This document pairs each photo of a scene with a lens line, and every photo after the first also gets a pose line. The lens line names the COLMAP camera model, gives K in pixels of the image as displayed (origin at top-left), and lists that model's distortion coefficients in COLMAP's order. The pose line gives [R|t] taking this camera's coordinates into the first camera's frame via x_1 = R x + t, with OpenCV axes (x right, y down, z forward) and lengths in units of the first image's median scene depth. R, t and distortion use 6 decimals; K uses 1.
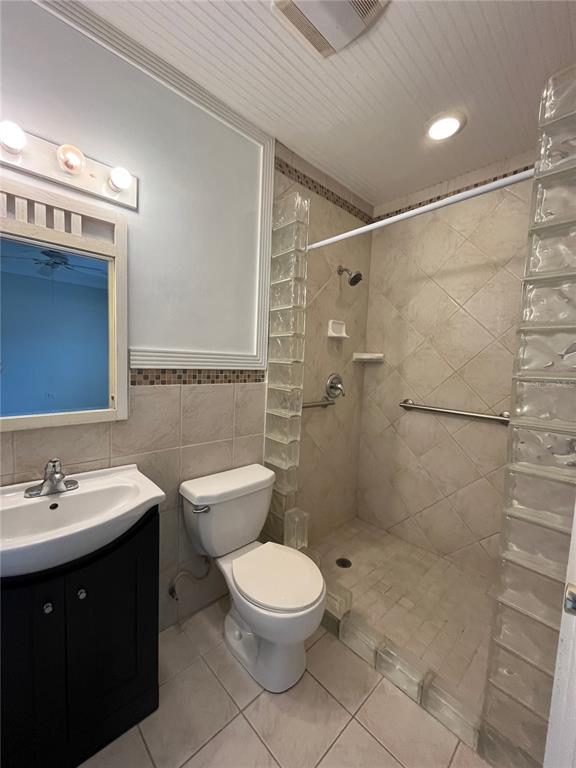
lens RADIAL K [[311.4, 0, 289.0], [0, 311.4, 384.7], [0, 0, 1]] dist [-0.003522, 0.000189]
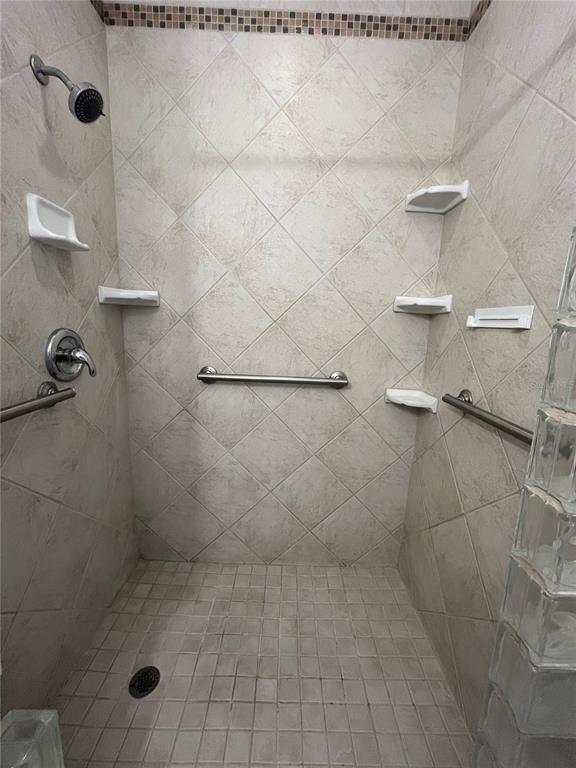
lens RADIAL K [[311.4, 0, 289.0], [0, 311.4, 384.7], [0, 0, 1]] dist [-0.003522, 0.000189]
pose [[0.691103, -0.150831, 0.706843, 0.041687], [0.047900, 0.985390, 0.163436, -0.012689], [-0.721167, -0.079094, 0.688231, 0.444684]]
